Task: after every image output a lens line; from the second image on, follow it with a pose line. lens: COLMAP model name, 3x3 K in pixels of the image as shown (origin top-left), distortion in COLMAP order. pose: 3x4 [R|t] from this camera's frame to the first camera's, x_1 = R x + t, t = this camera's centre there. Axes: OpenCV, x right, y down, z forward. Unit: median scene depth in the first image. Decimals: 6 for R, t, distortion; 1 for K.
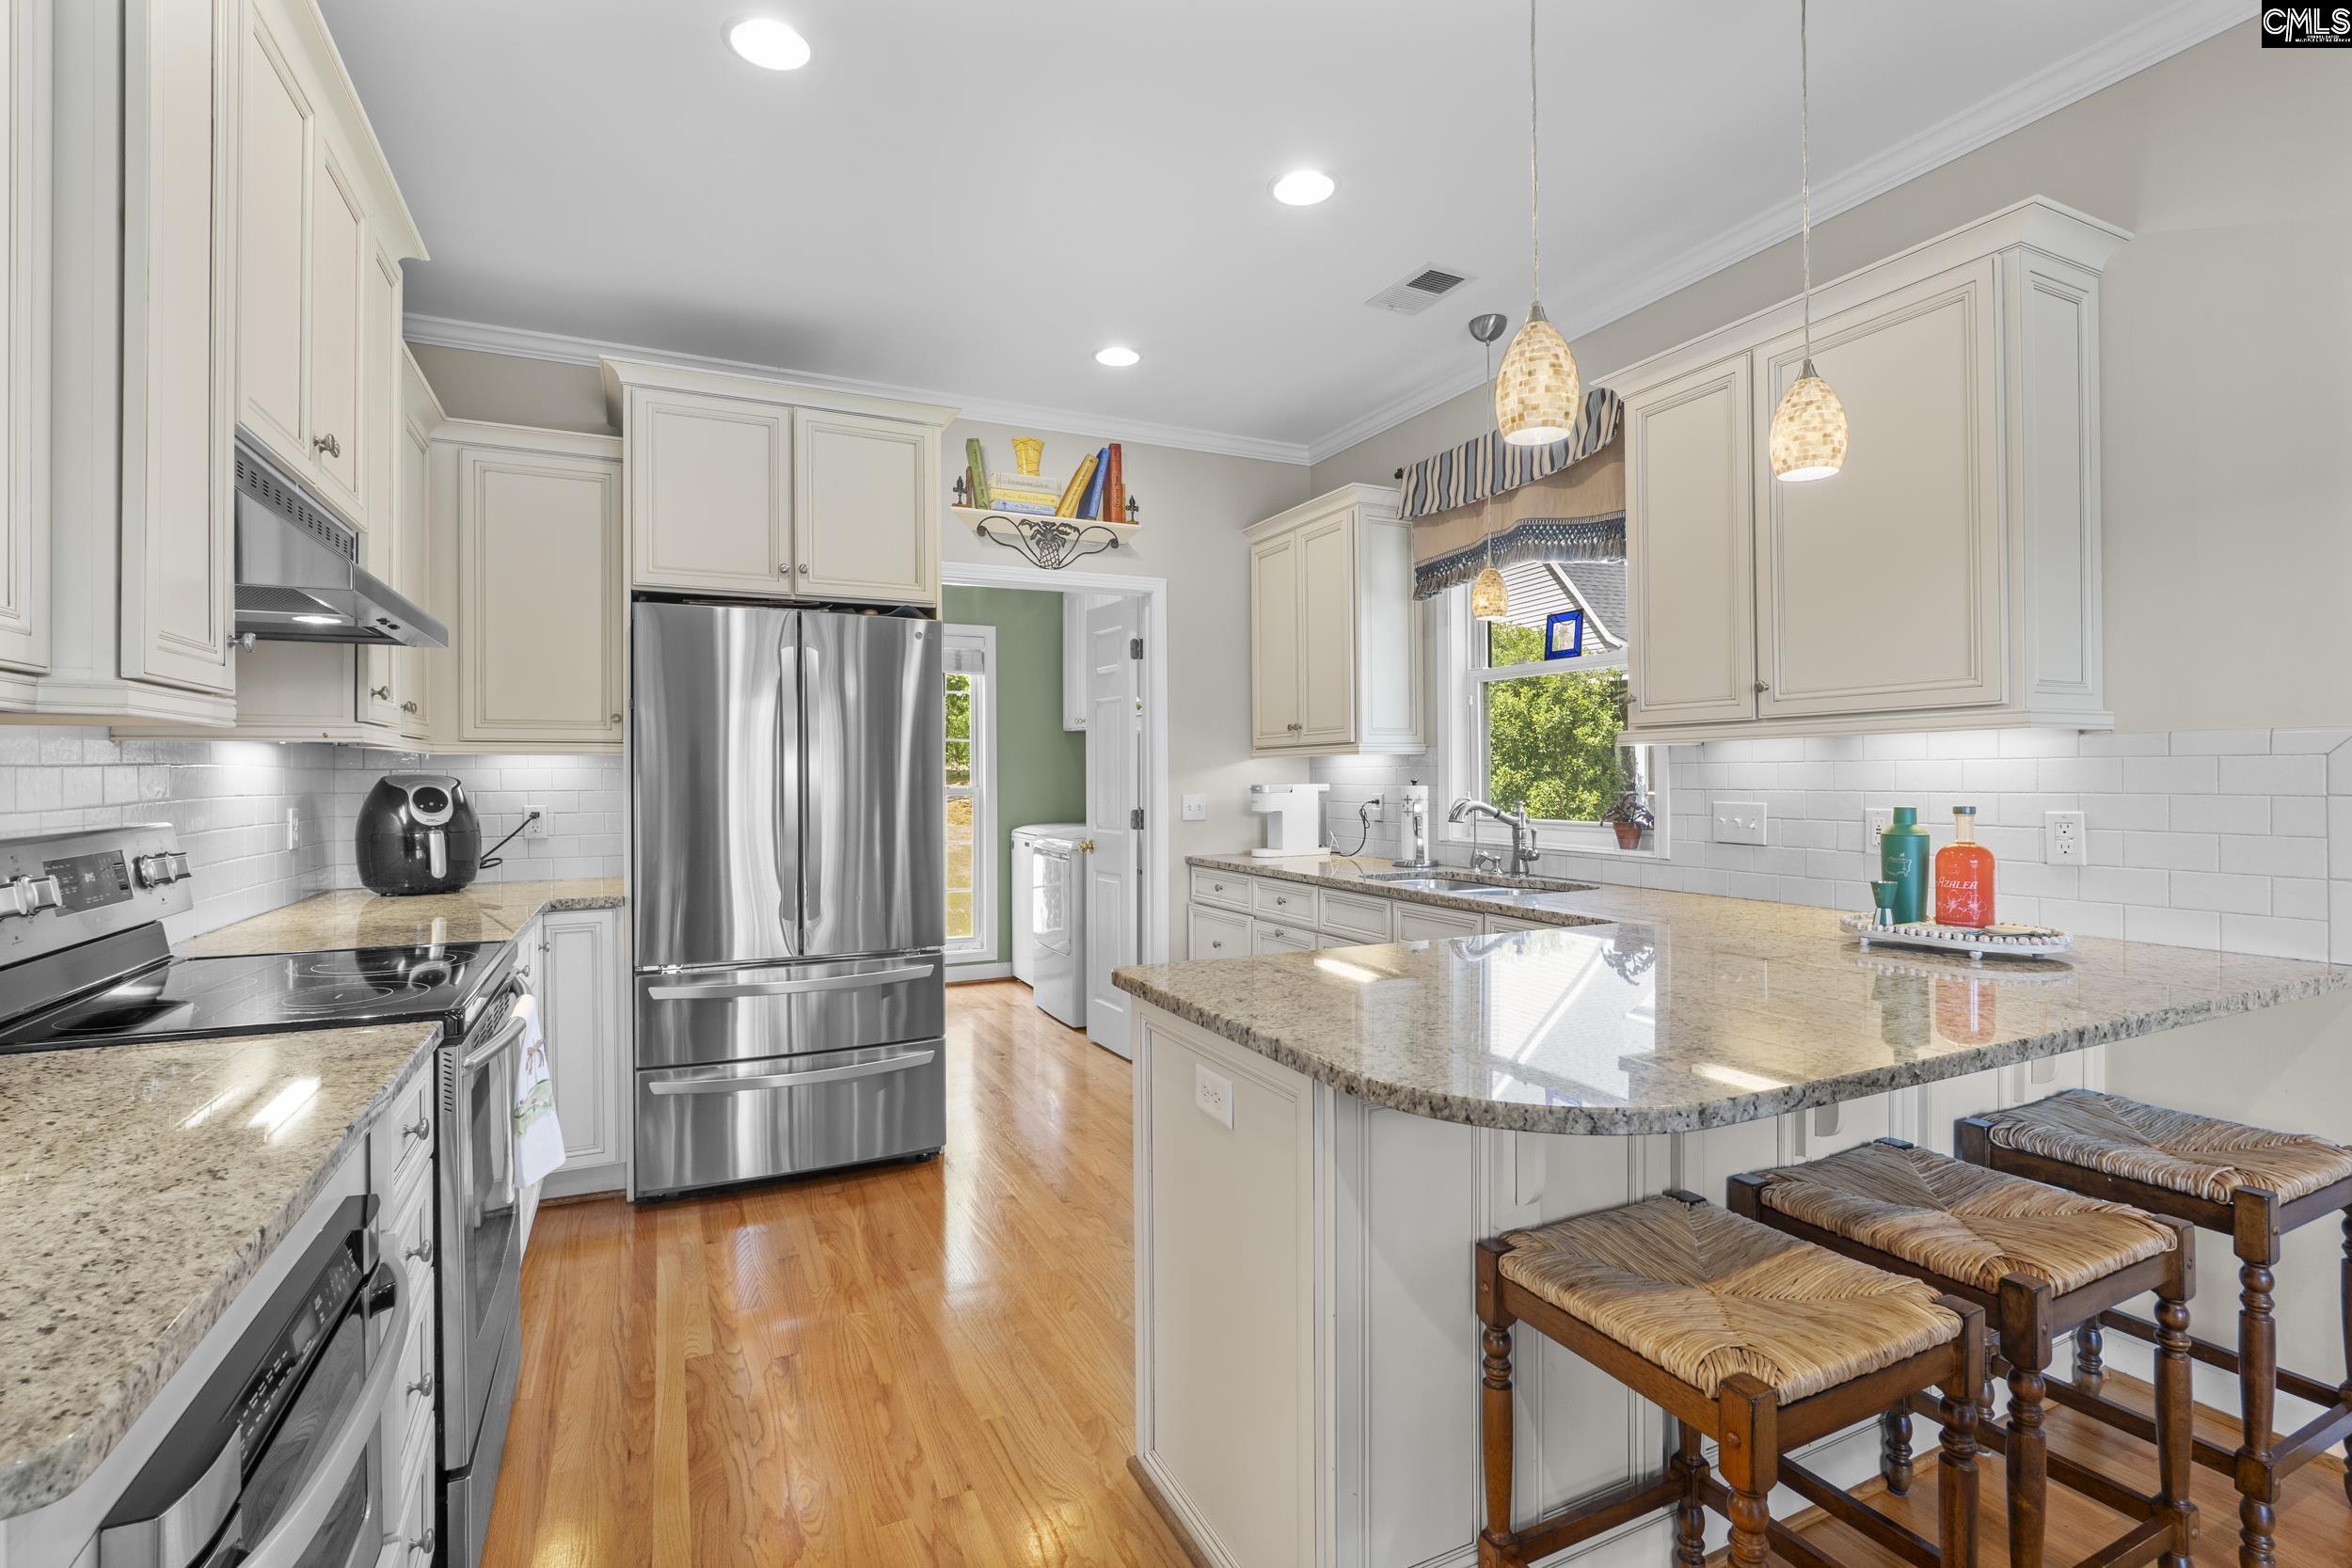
lens RADIAL K [[1075.8, 0, 1173.3], [0, 1075.8, 777.8], [0, 0, 1]] dist [-0.000340, -0.000005]
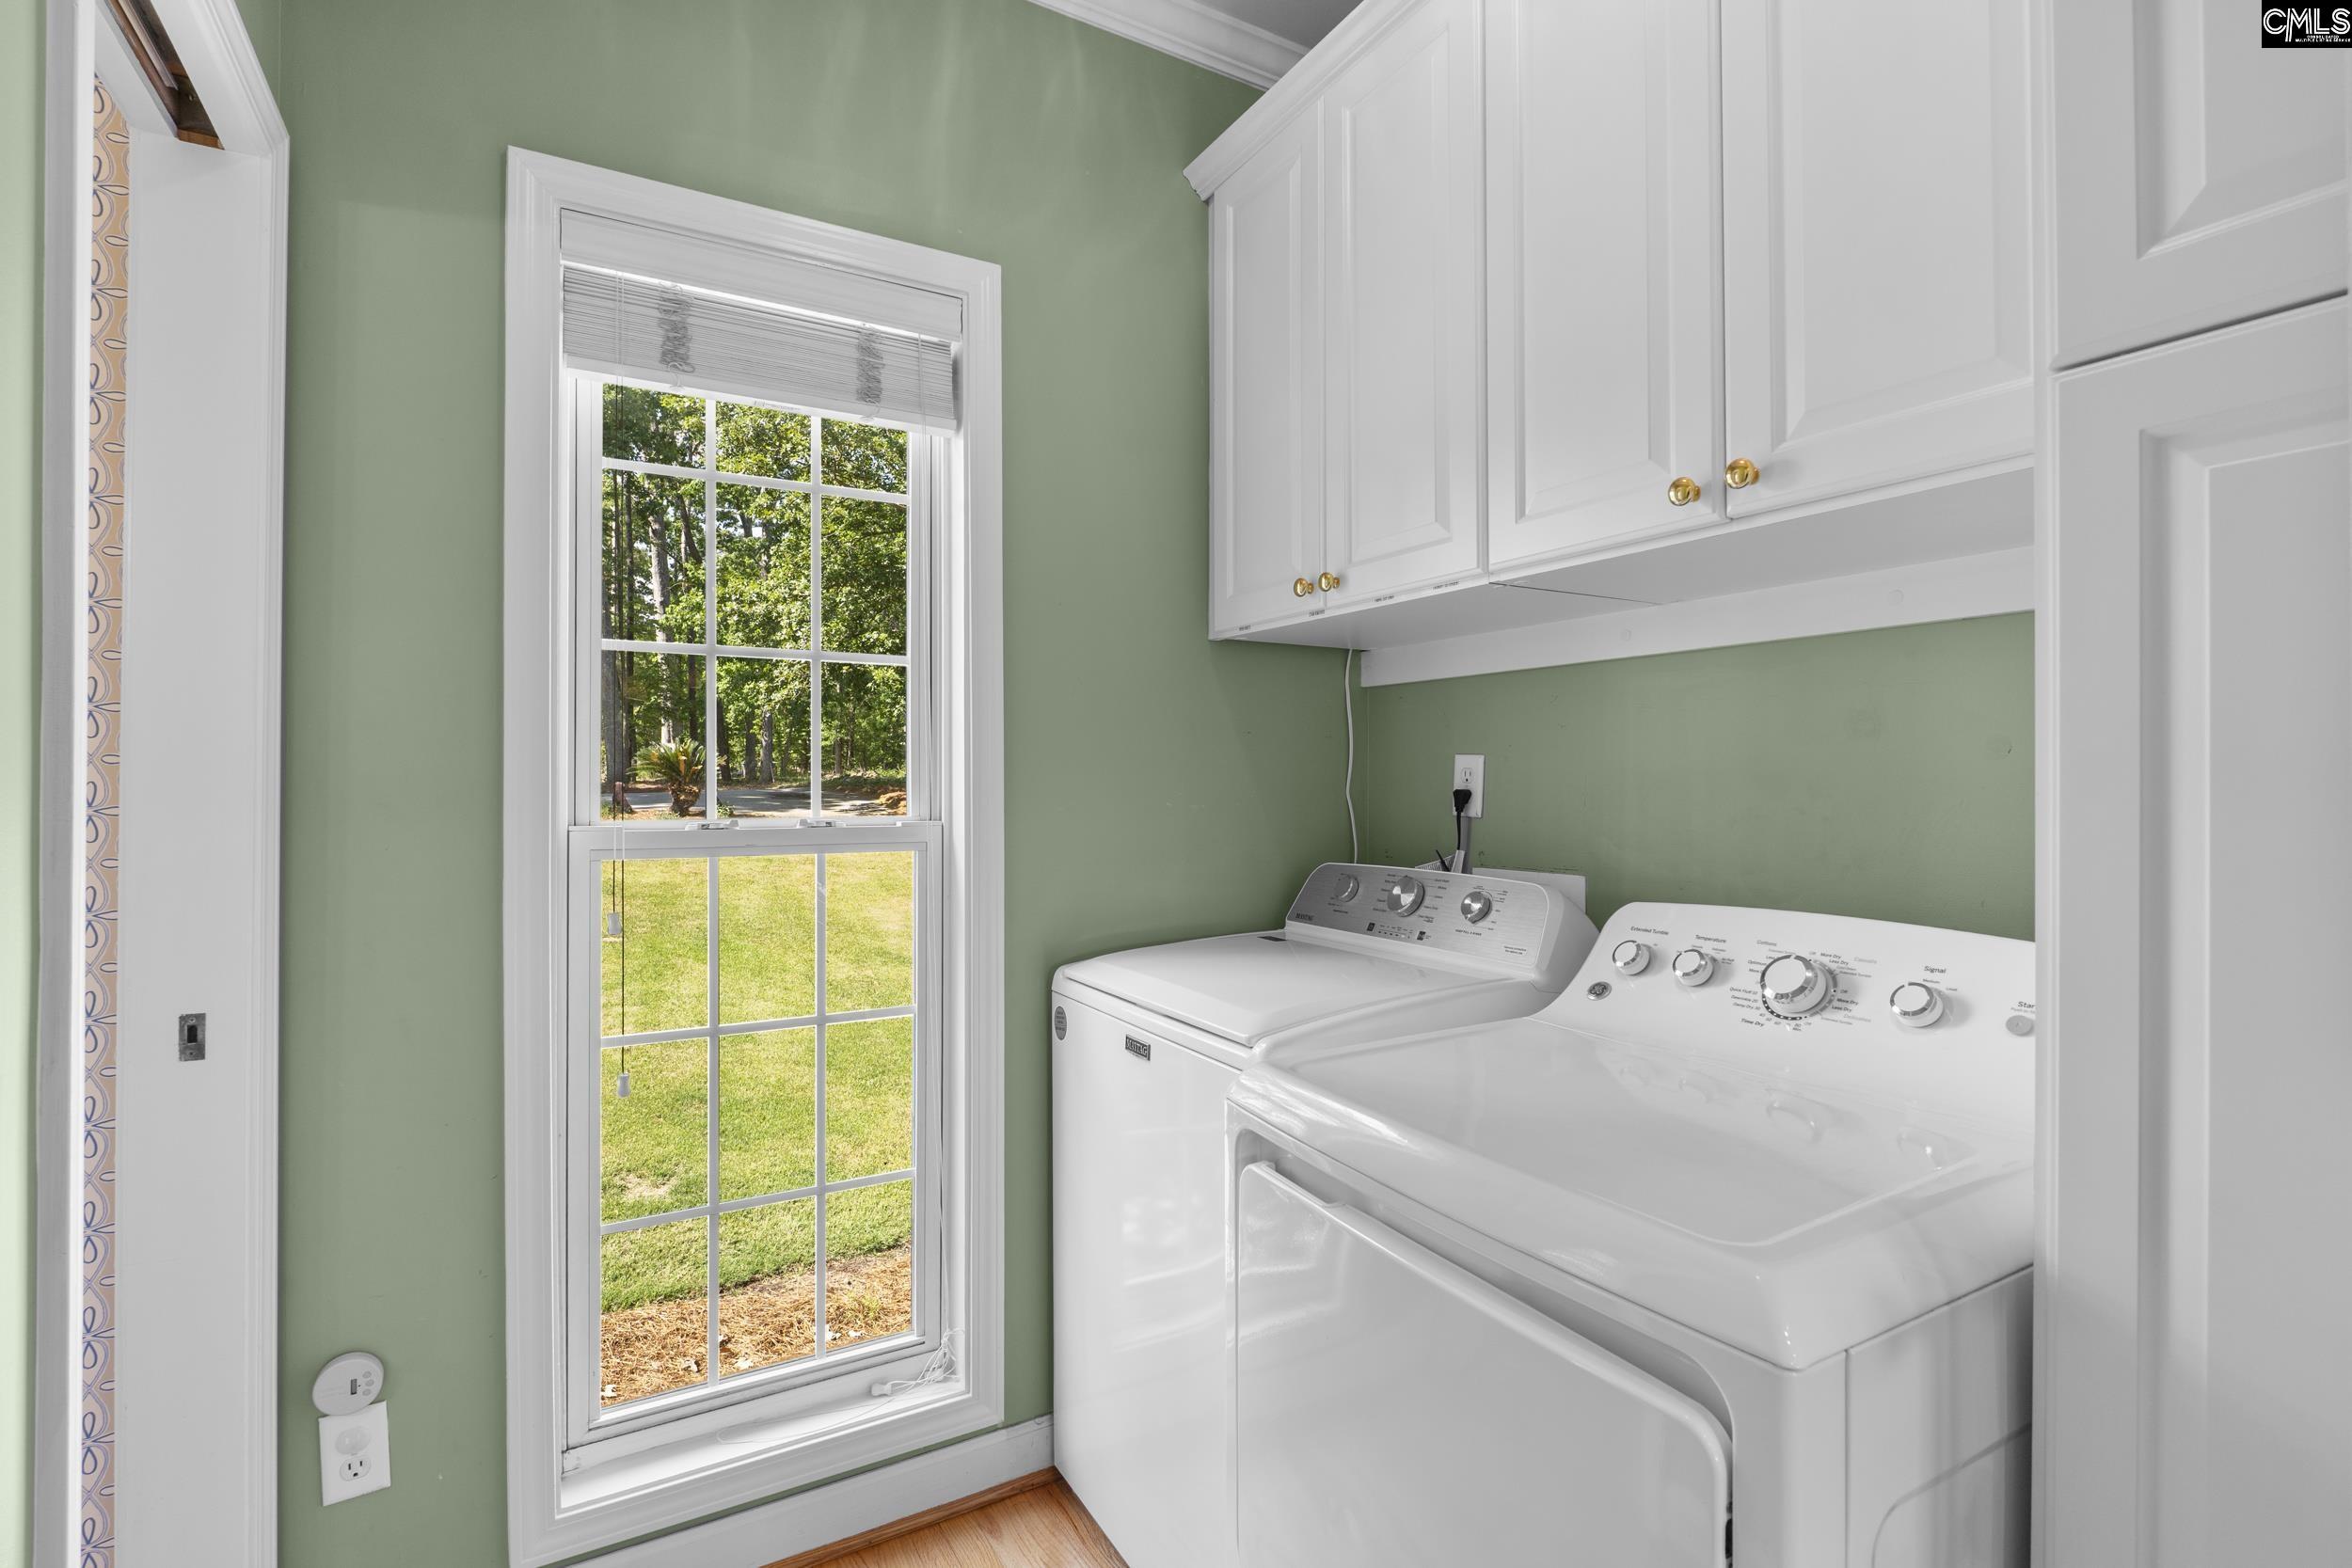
lens RADIAL K [[1075.8, 0, 1178.2], [0, 1075.8, 779.0], [0, 0, 1]] dist [-0.000340, -0.000005]
pose [[0.997986, 0.004153, 0.063293, -0.135920], [-0.004079, 0.999991, -0.001303, -0.002892], [-0.063298, 0.001042, 0.997994, 0.708934]]
